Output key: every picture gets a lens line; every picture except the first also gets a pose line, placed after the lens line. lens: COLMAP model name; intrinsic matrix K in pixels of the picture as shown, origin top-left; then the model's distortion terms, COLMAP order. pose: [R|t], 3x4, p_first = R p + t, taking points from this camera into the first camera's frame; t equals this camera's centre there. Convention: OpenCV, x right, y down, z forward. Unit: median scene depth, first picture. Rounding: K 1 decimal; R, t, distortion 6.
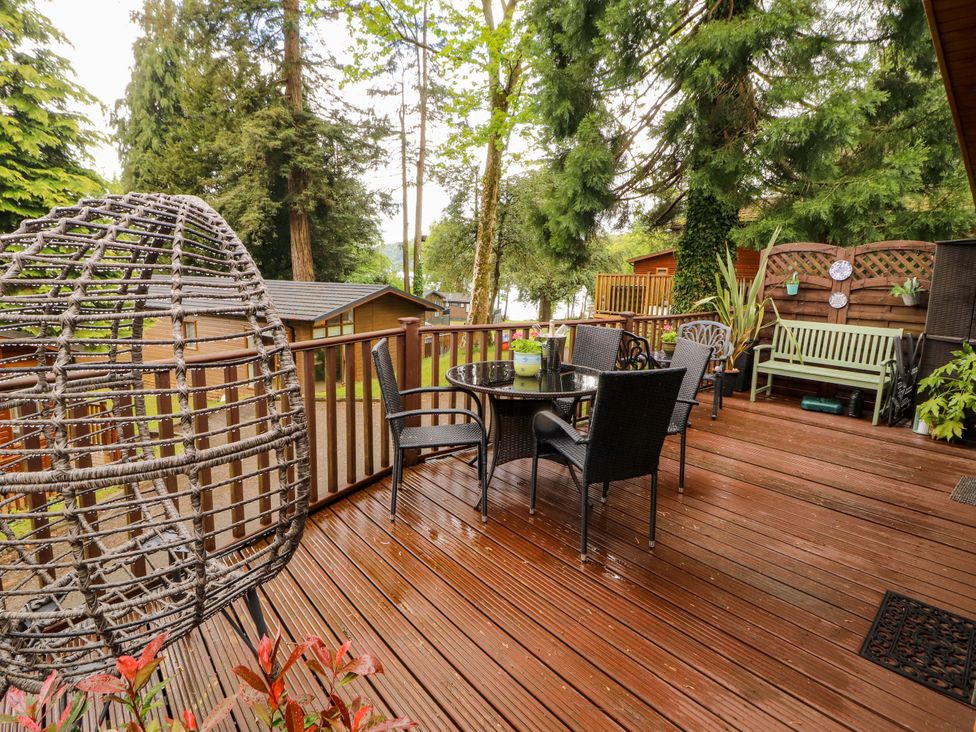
lens RADIAL K [[506.7, 0, 494.9], [0, 506.7, 353.0], [0, 0, 1]] dist [-0.002495, -0.011625]
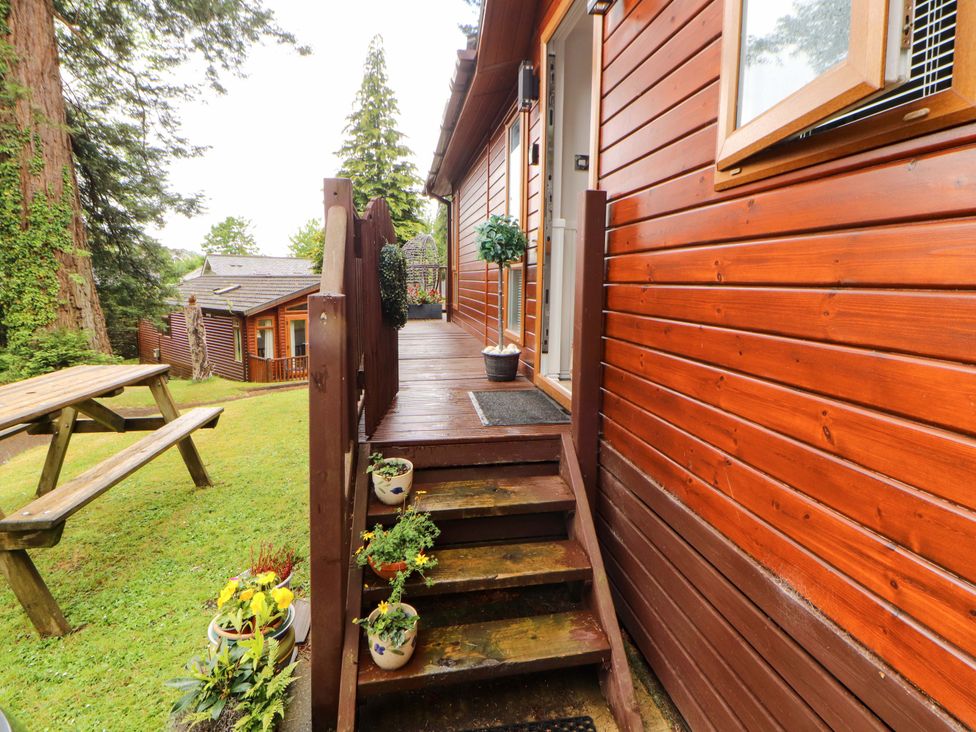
lens RADIAL K [[506.7, 0, 502.6], [0, 506.7, 344.4], [0, 0, 1]] dist [-0.002495, -0.011625]
pose [[0.874045, 0.038371, -0.484328, 0.475496], [-0.061059, 0.997648, -0.031151, 0.172515], [0.481994, 0.056800, 0.874332, -0.581646]]
